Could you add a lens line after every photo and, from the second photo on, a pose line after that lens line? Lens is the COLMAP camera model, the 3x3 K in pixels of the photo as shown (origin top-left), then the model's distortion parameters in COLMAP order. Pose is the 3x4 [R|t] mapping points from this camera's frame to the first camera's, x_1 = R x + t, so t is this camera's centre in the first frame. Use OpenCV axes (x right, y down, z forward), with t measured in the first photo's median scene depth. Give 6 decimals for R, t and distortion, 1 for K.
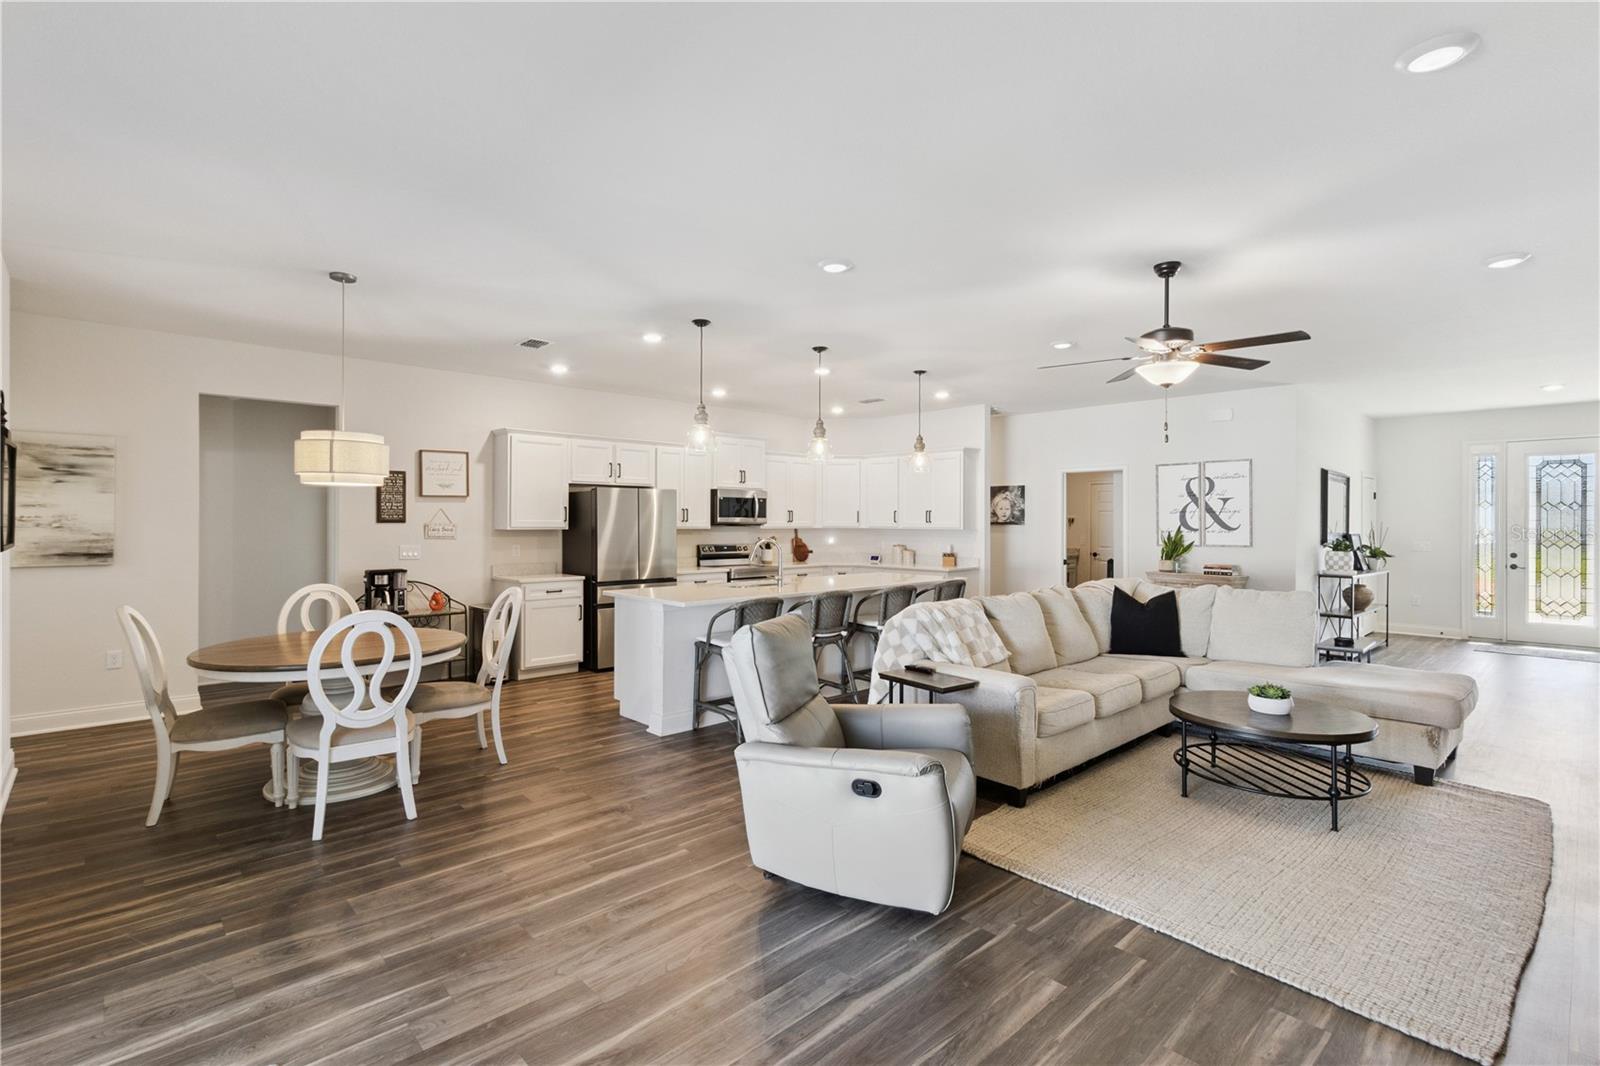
lens RADIAL K [[739.0, 0, 776.1], [0, 739.0, 521.6], [0, 0, 1]] dist [0.001608, 0.000262]
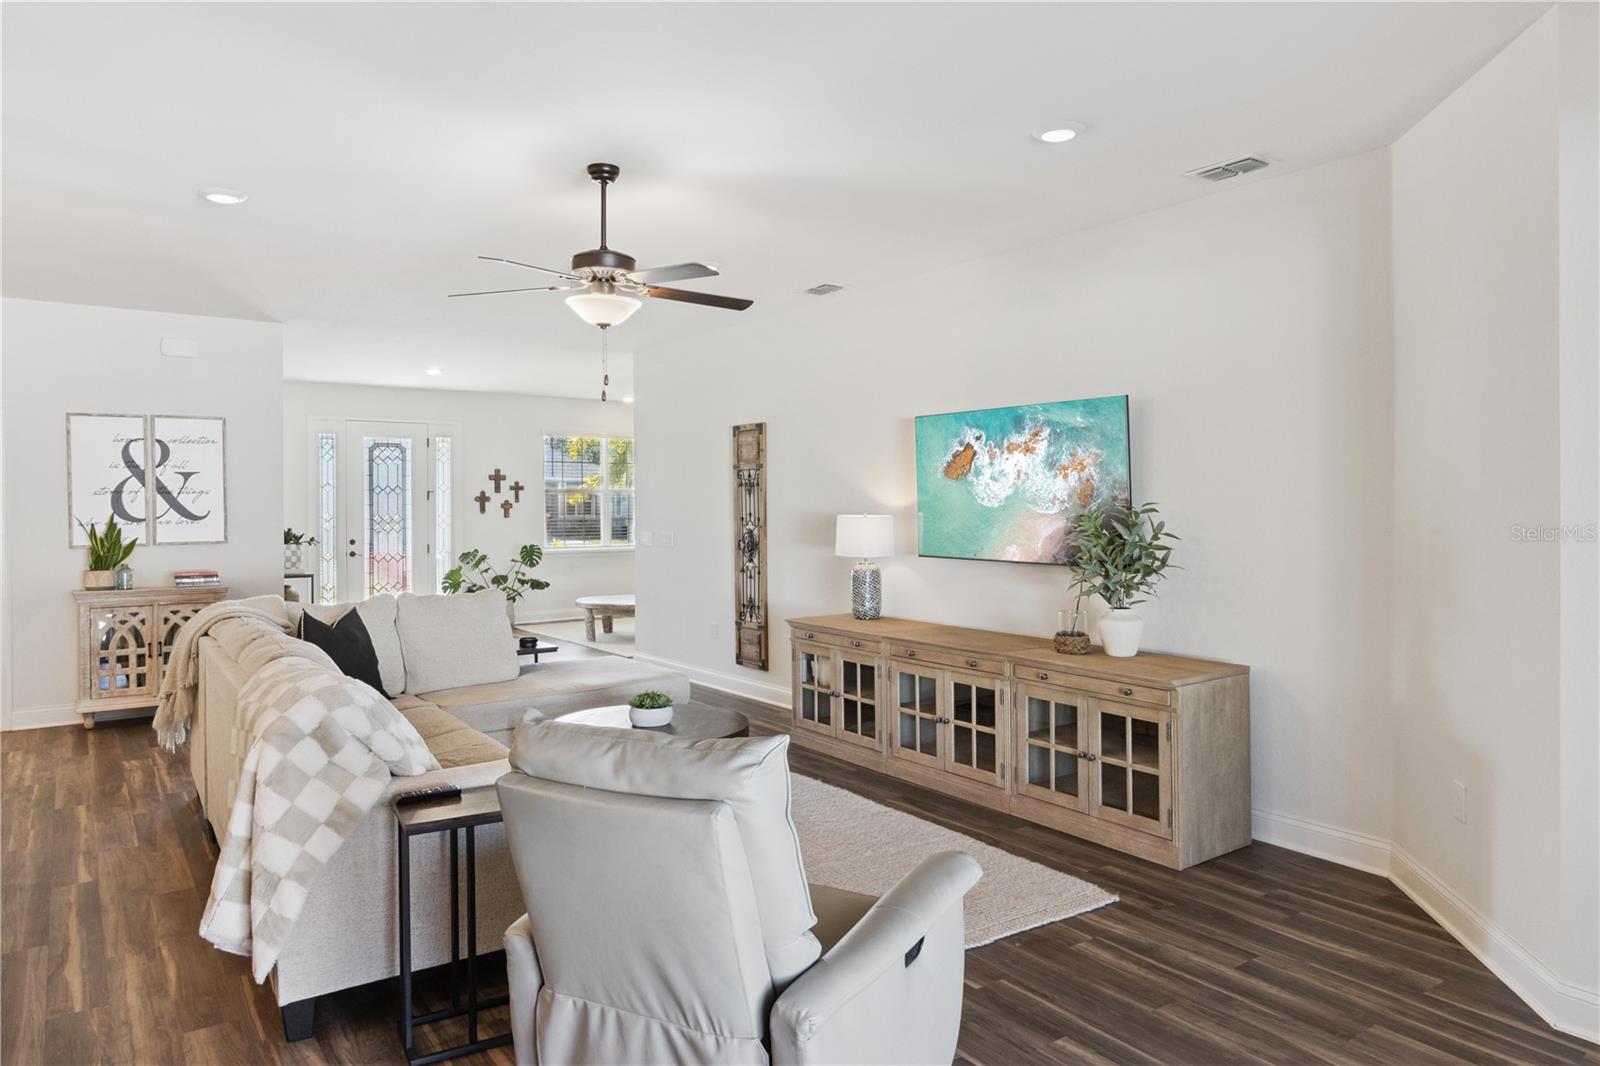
lens RADIAL K [[1020.7, 0, 781.4], [0, 1020.7, 509.8], [0, 0, 1]] dist [0.005057, 0.000332]
pose [[0.125446, -0.008271, 0.992066, -0.238140], [0.006706, 0.999949, 0.007489, -0.001030], [-0.992078, 0.005713, 0.125495, 0.333745]]
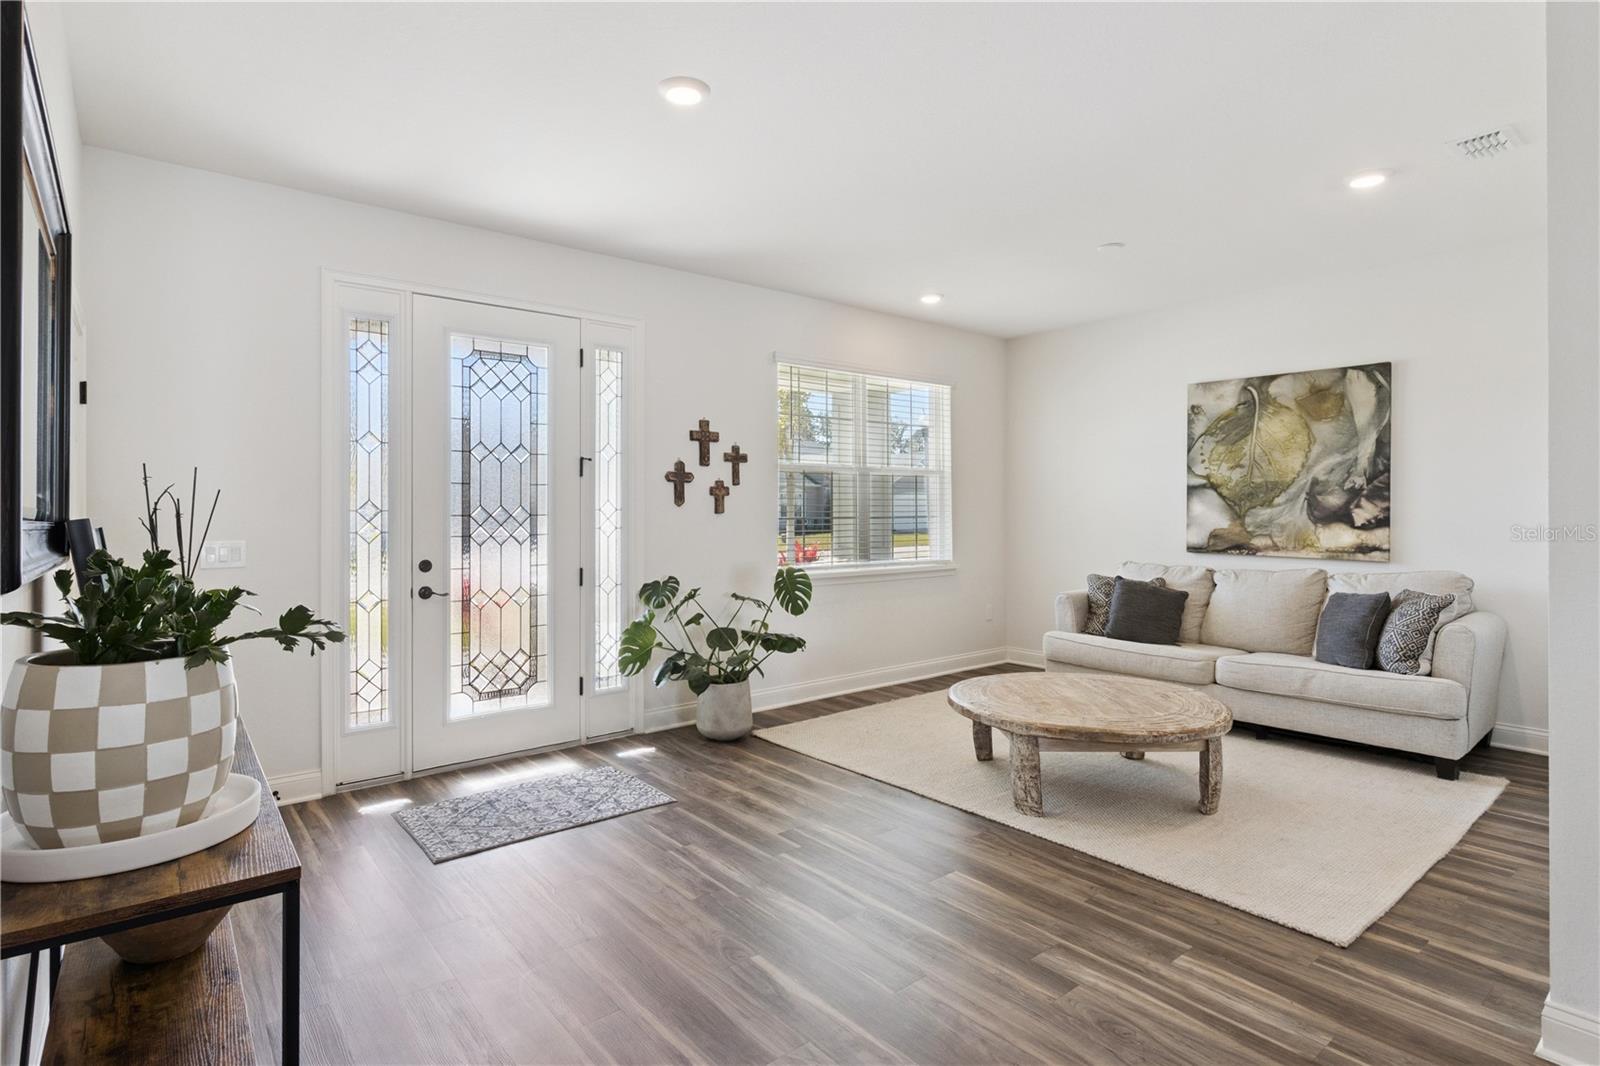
lens RADIAL K [[812.6, 0, 778.6], [0, 812.6, 509.5], [0, 0, 1]] dist [-0.000322, -0.000801]
pose [[0.067103, -0.001669, 0.997745, 0.612892], [0.003786, 0.999992, 0.001418, 0.015600], [-0.997739, 0.003682, 0.067109, 0.854654]]
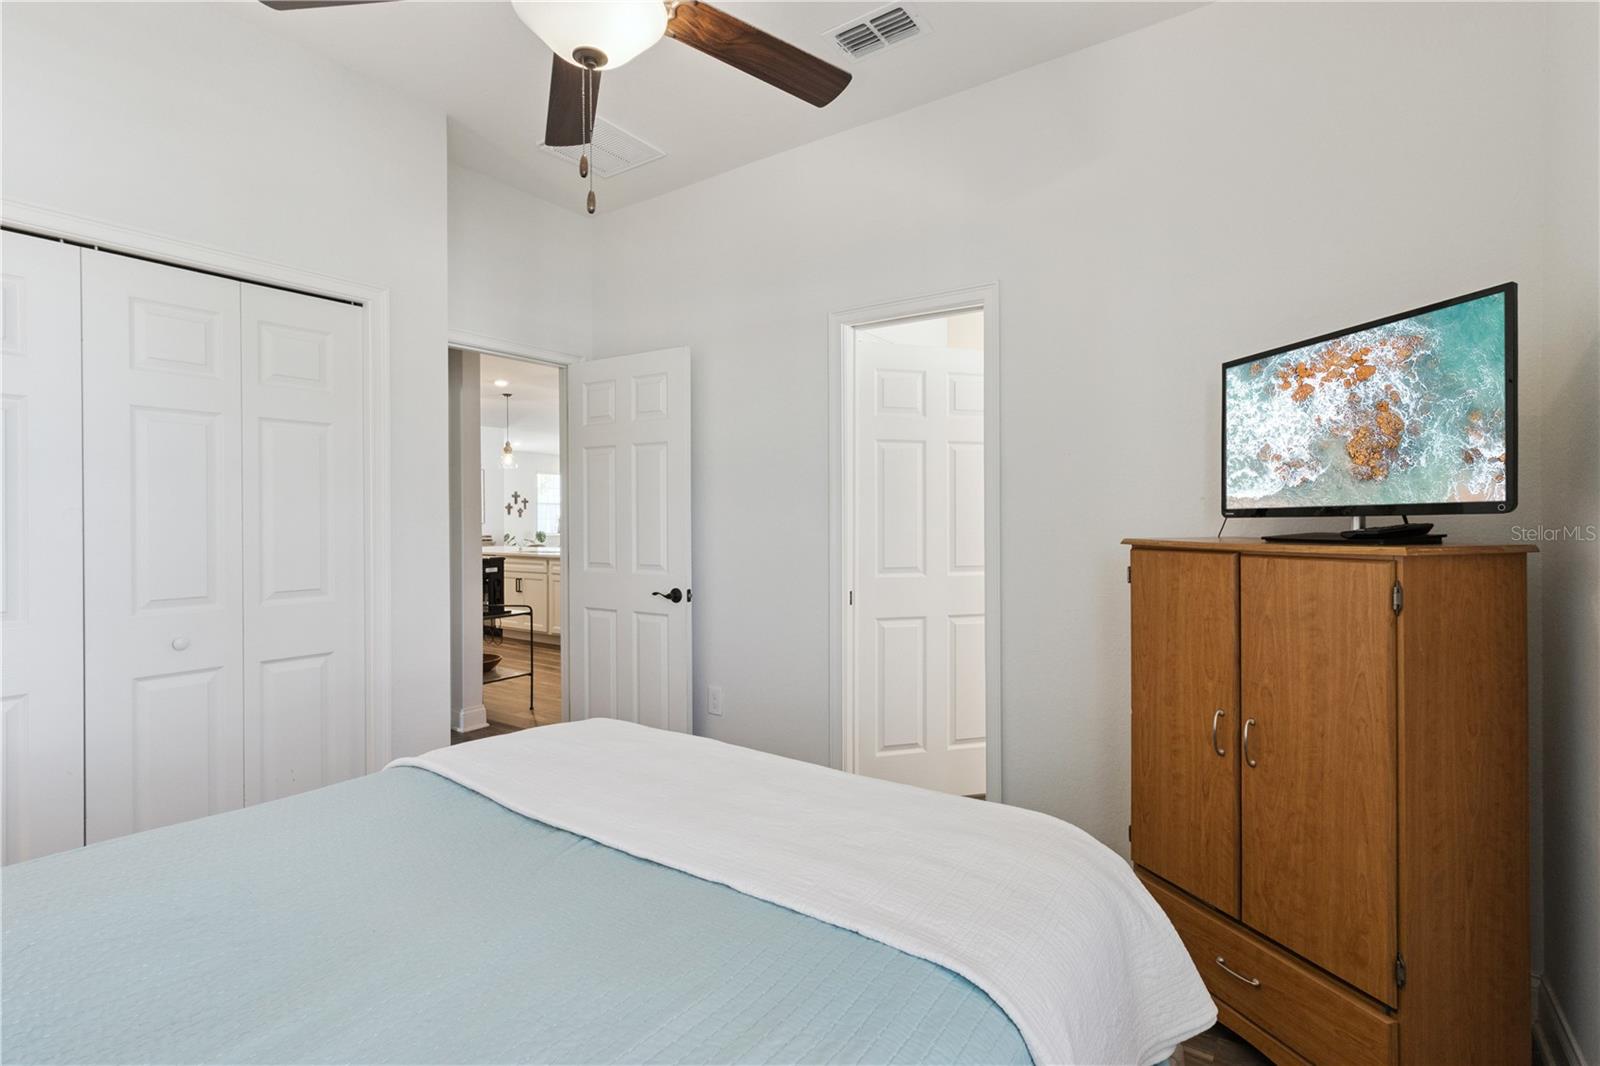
lens RADIAL K [[766.4, 0, 788.7], [0, 766.4, 516.8], [0, 0, 1]] dist [0.008522, 0.000781]
pose [[-0.218337, -0.001214, 0.975873, -1.082816], [0.007258, 0.999970, 0.002868, 0.017974], [-0.975847, 0.007709, -0.218321, 0.671924]]
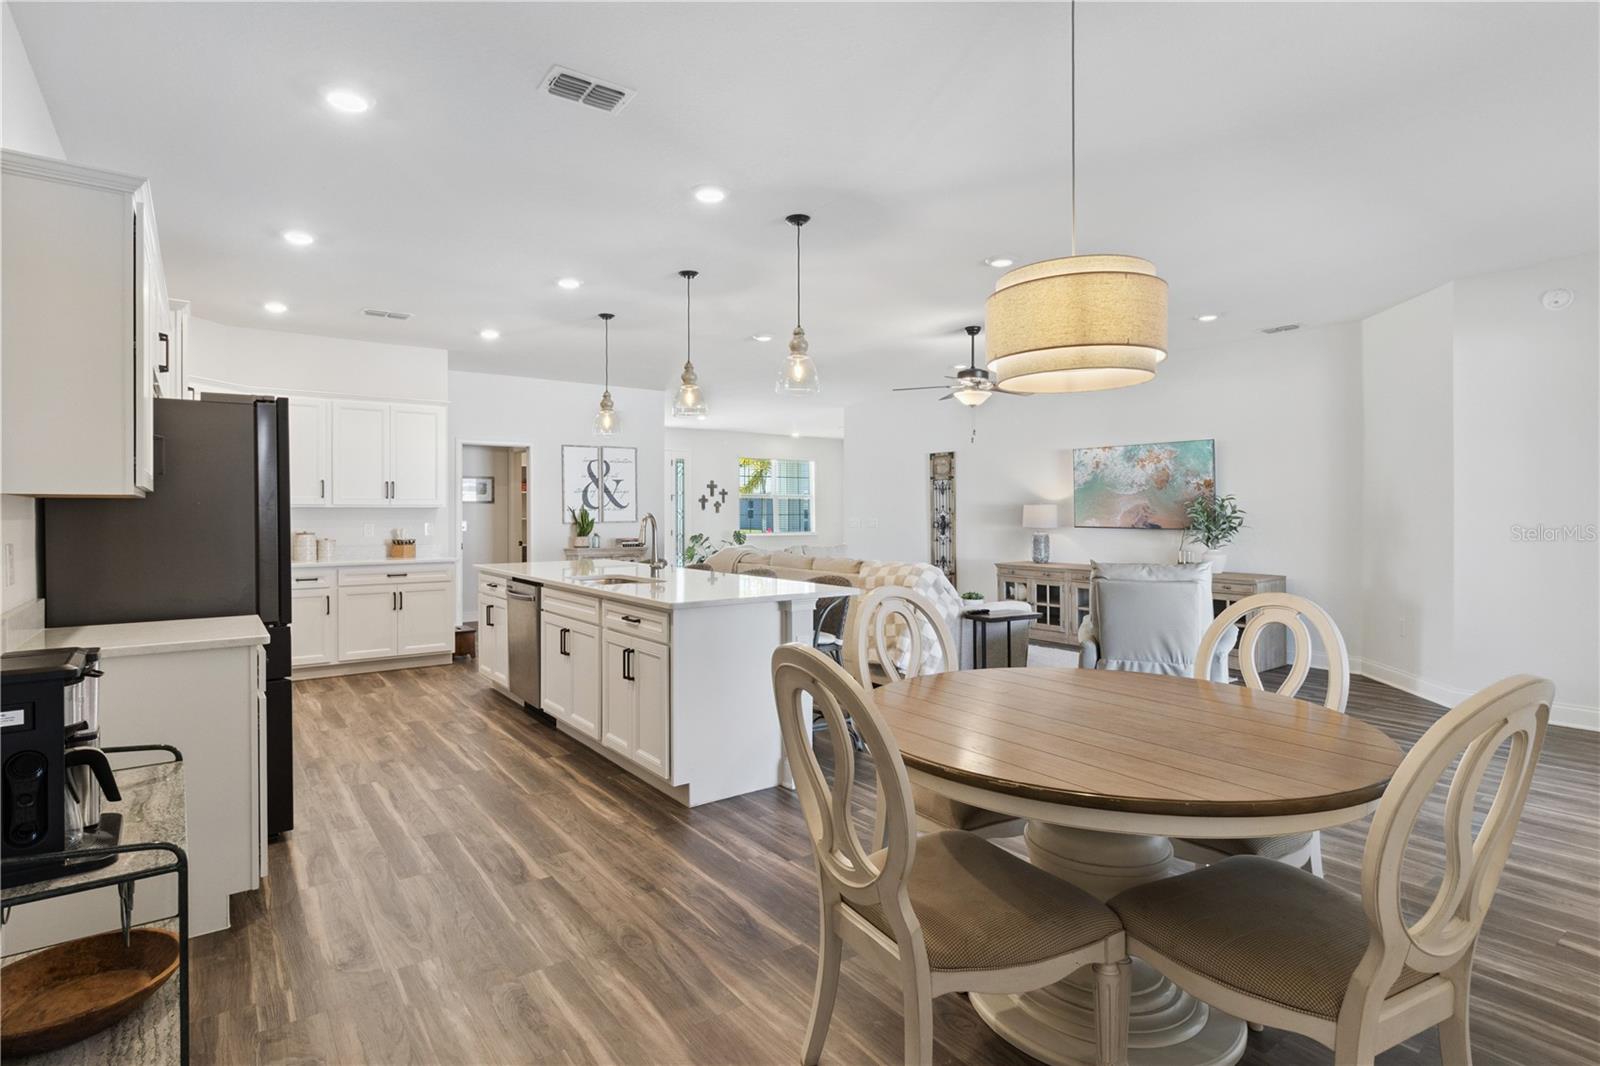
lens RADIAL K [[812.6, 0, 778.6], [0, 812.6, 509.5], [0, 0, 1]] dist [-0.000322, -0.000801]
pose [[0.120278, 0.001488, 0.992739, -0.582343], [0.003739, 0.999991, -0.001952, 0.016446], [-0.992733, 0.003947, 0.120271, 0.580895]]
